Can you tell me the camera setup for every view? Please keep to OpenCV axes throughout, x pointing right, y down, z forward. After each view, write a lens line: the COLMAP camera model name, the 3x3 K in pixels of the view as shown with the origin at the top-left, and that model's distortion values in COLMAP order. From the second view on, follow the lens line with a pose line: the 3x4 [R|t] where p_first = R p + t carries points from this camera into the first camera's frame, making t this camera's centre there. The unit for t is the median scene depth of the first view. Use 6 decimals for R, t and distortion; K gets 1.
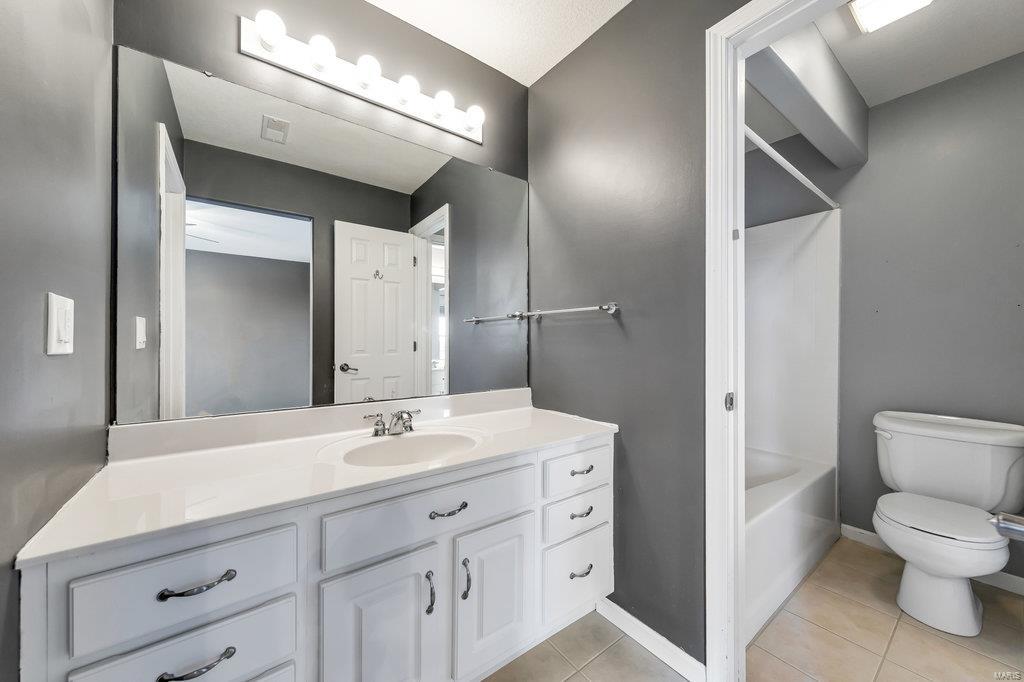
lens RADIAL K [[377.8, 0, 512.0], [0, 377.8, 341.0], [0, 0, 1]] dist [0.000917, -0.000027]
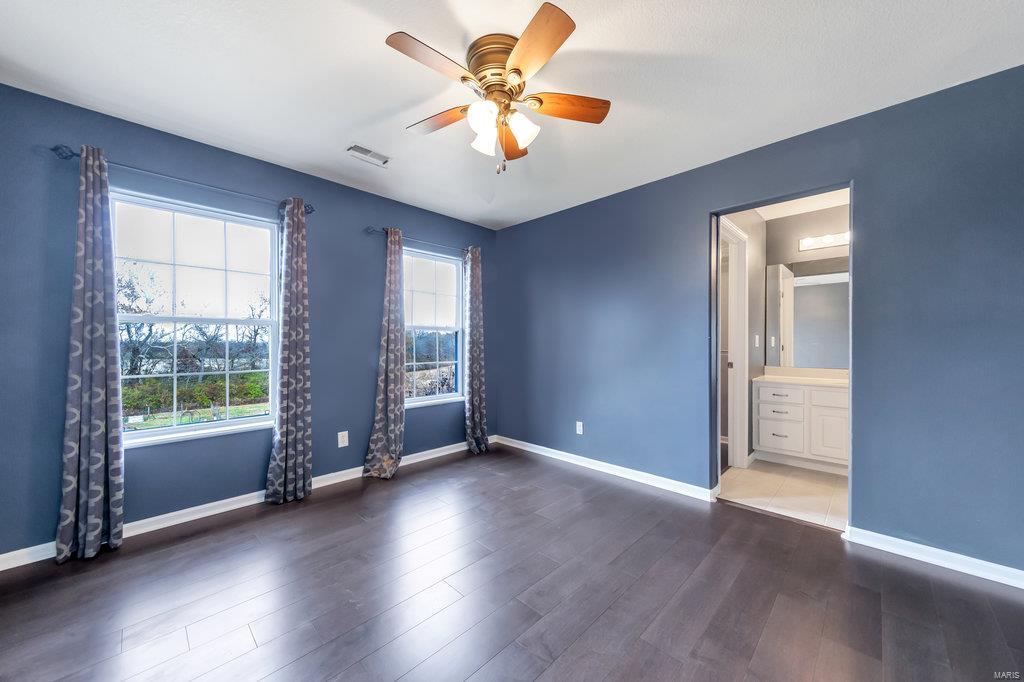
lens RADIAL K [[377.8, 0, 512.0], [0, 377.8, 341.0], [0, 0, 1]] dist [0.000917, -0.000027]
pose [[0.167332, -0.004402, -0.985891, 2.389913], [-0.000687, 0.999989, -0.004582, -0.016192], [0.985900, 0.001444, 0.167327, -2.270249]]
